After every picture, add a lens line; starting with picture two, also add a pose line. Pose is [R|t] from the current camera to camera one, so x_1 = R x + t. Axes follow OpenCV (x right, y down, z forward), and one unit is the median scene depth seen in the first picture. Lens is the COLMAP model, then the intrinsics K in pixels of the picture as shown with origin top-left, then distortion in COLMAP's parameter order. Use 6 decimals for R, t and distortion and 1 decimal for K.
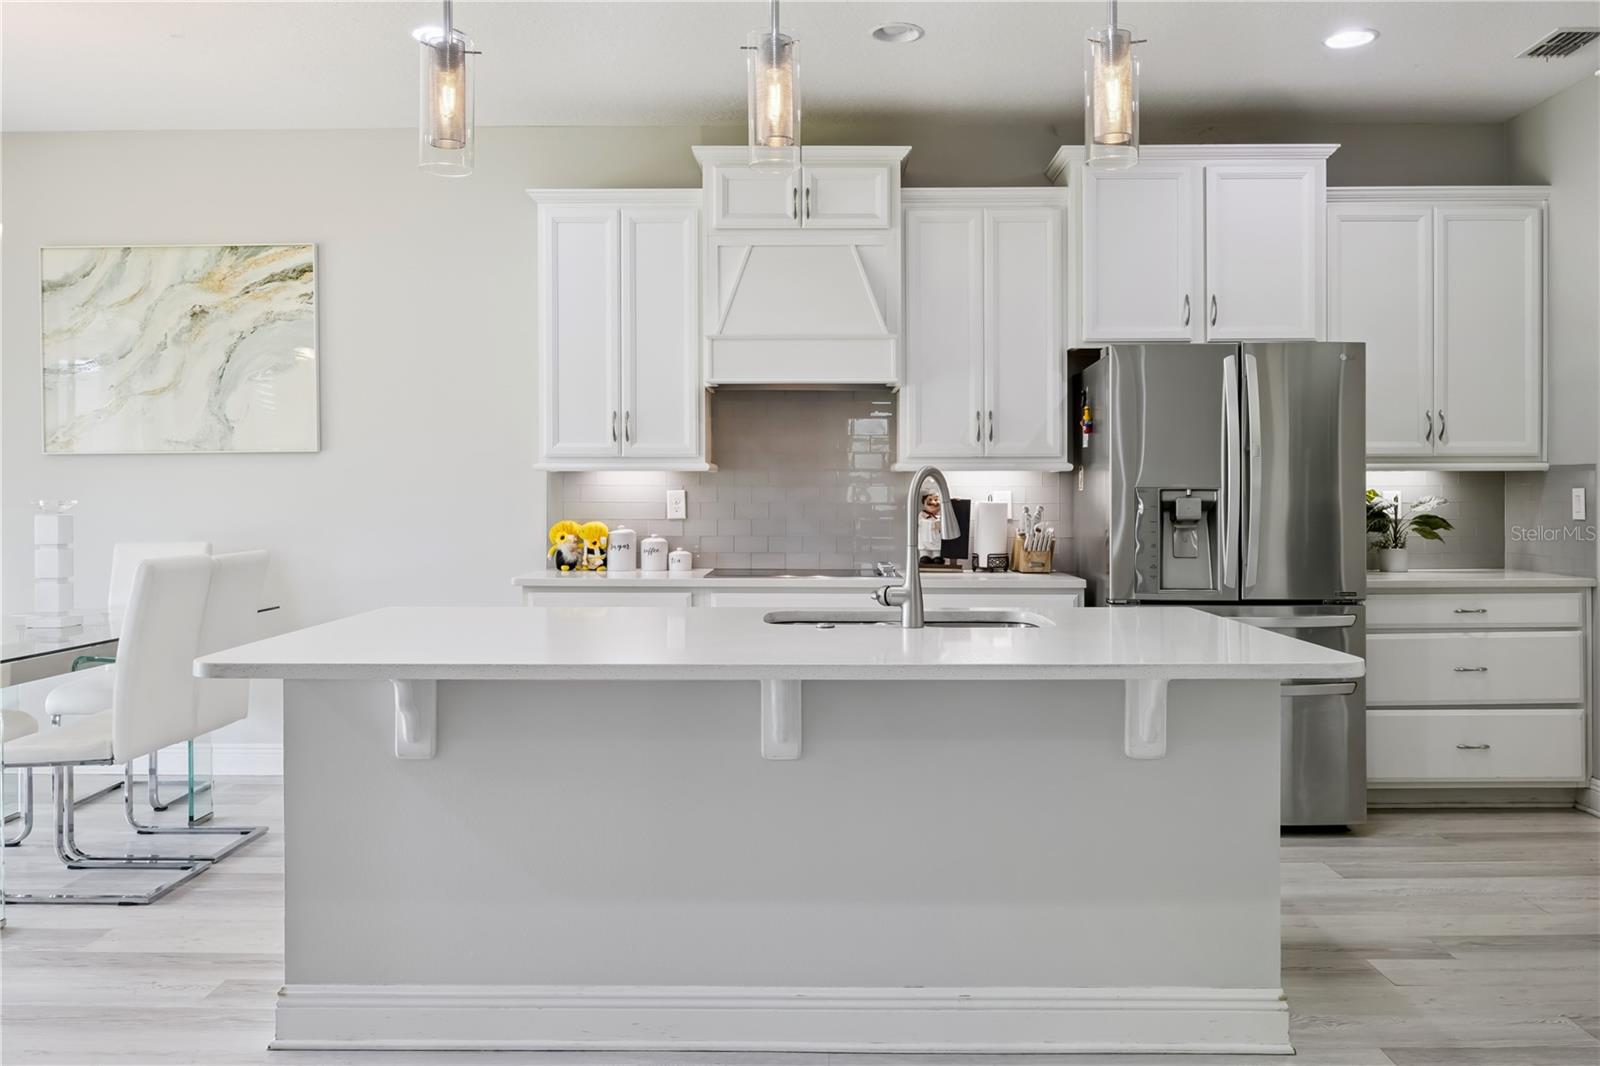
lens RADIAL K [[1271.0, 0, 801.0], [0, 1271.0, 503.1], [0, 0, 1]] dist [-0.000684, -0.013204]
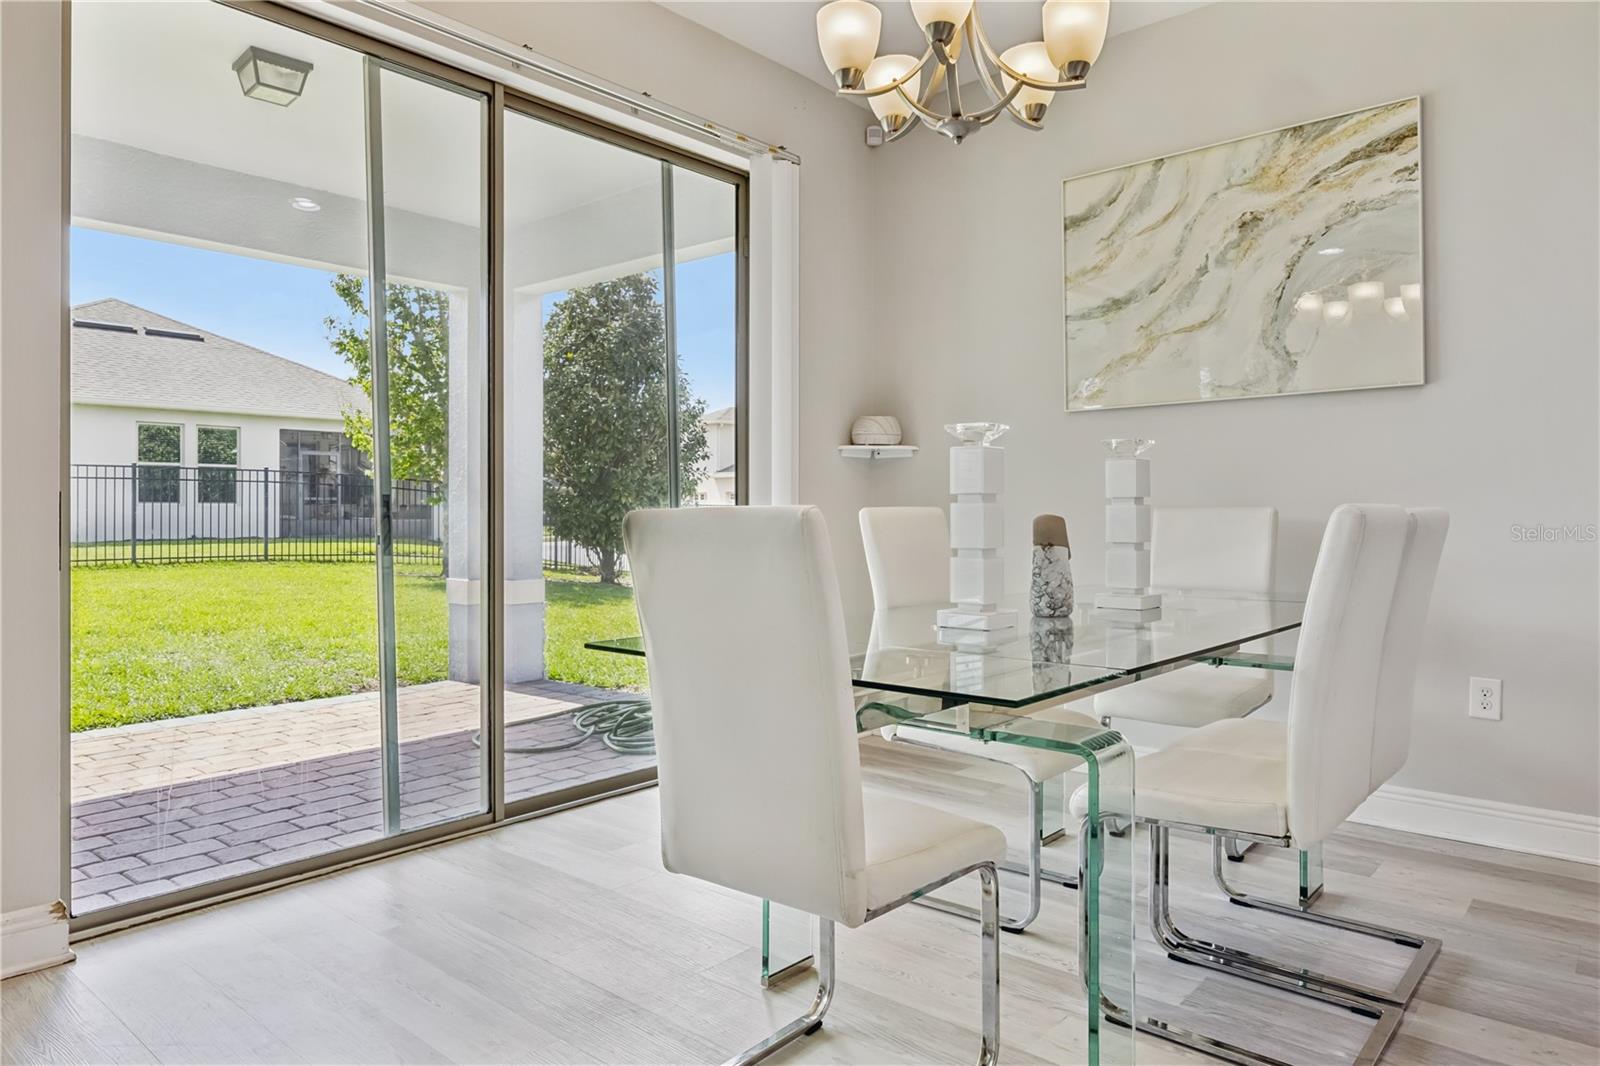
lens RADIAL K [[1031.5, 0, 775.3], [0, 1031.5, 497.7], [0, 0, 1]] dist [-0.009287, 0.000894]
pose [[0.751109, -0.007529, -0.660135, -0.282642], [-0.002241, 0.999900, -0.013954, 0.034036], [0.660174, 0.011960, 0.751018, 0.332667]]
